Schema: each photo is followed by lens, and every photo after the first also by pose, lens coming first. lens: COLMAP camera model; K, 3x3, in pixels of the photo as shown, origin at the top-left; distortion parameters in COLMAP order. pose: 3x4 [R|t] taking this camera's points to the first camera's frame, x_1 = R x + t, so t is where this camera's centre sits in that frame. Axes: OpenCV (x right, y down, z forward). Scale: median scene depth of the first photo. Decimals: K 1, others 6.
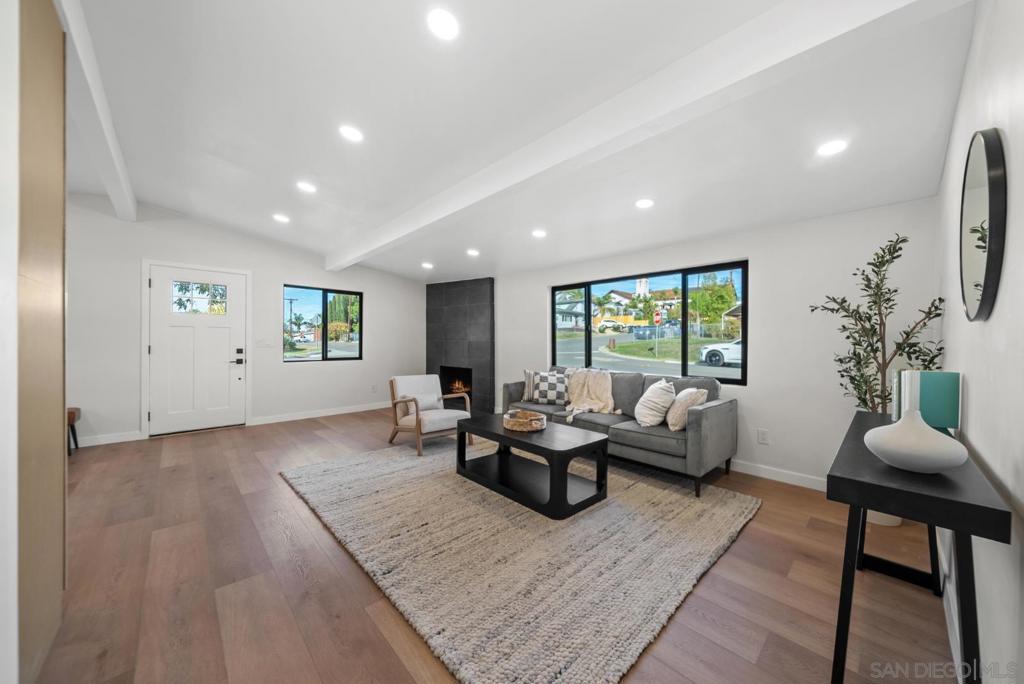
lens RADIAL K [[367.7, 0, 511.3], [0, 367.7, 338.1], [0, 0, 1]] dist [-0.000679, -0.000027]
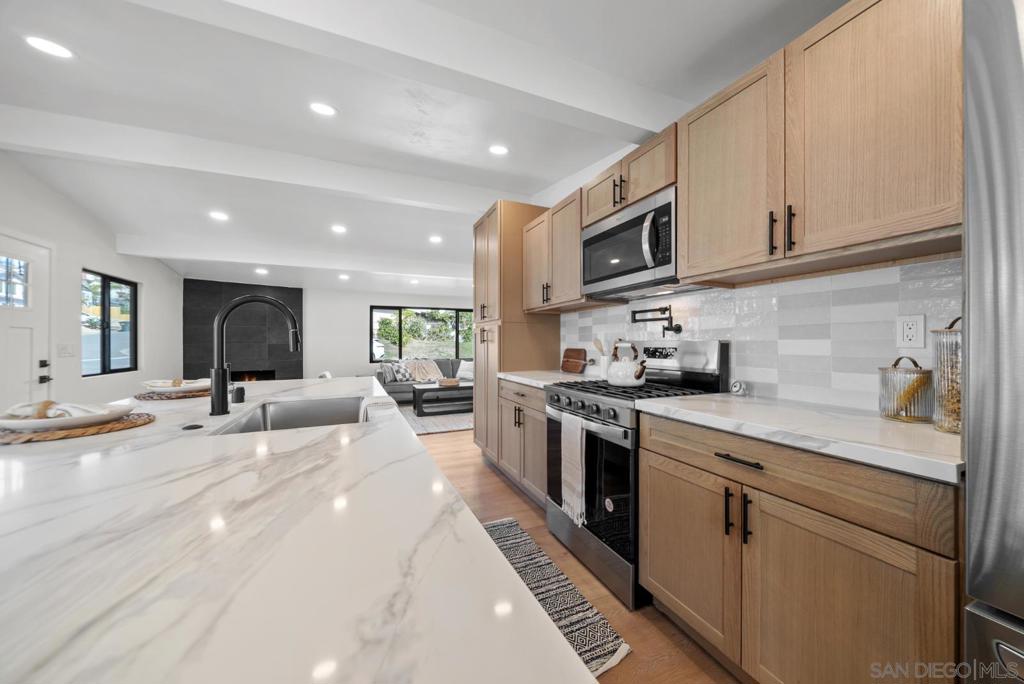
lens RADIAL K [[355.1, 0, 517.8], [0, 355.1, 343.0], [0, 0, 1]] dist [-0.000645, -0.000023]
pose [[0.329157, -0.010618, 0.944215, -1.049219], [0.001022, 0.999940, 0.010889, -0.007880], [-0.944275, -0.002619, 0.329148, -0.011285]]
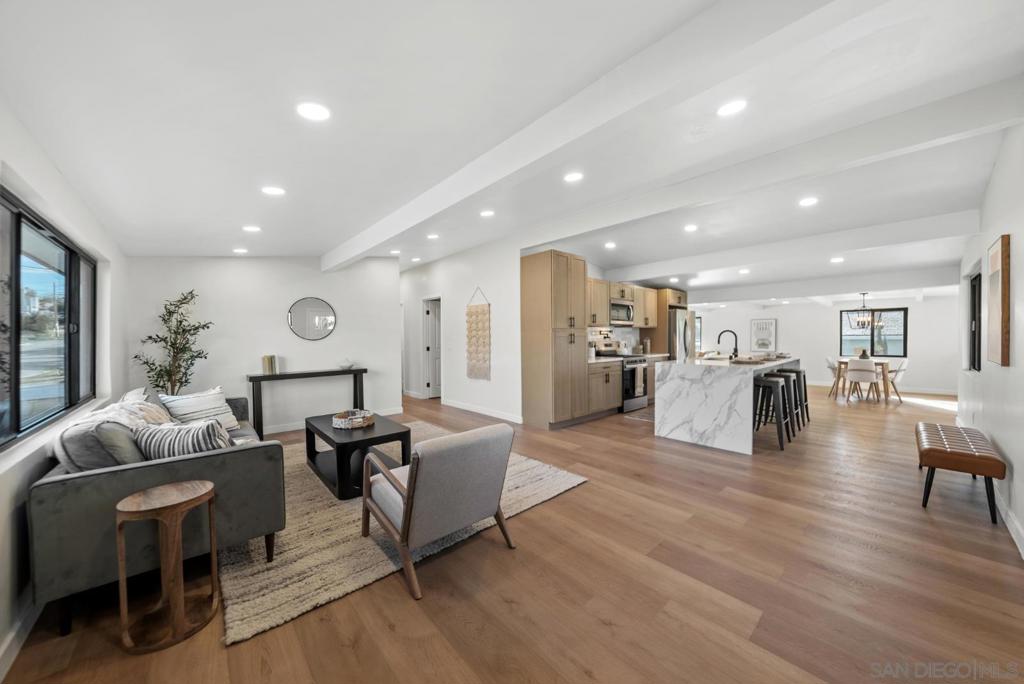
lens RADIAL K [[360.8, 0, 520.1], [0, 360.8, 346.0], [0, 0, 1]] dist [-0.000808, 0.000089]
pose [[-0.999936, -0.002547, 0.011012, -0.290944], [-0.002368, 0.999865, 0.016236, -0.009385], [-0.011052, 0.016208, -0.999808, 1.281513]]
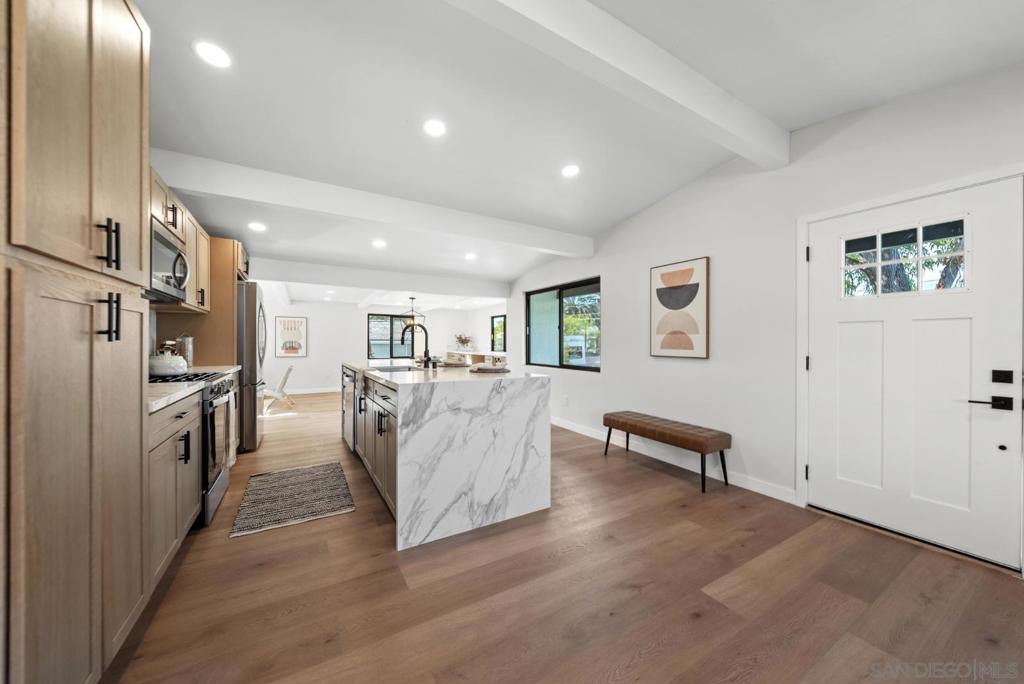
lens RADIAL K [[361.7, 0, 518.3], [0, 361.7, 342.2], [0, 0, 1]] dist [0.000225, -0.000019]
pose [[-0.212167, -0.011676, -0.977164, -0.256586], [-0.000428, 0.999930, -0.011855, 0.003957], [0.977233, -0.002097, -0.212157, 0.578041]]
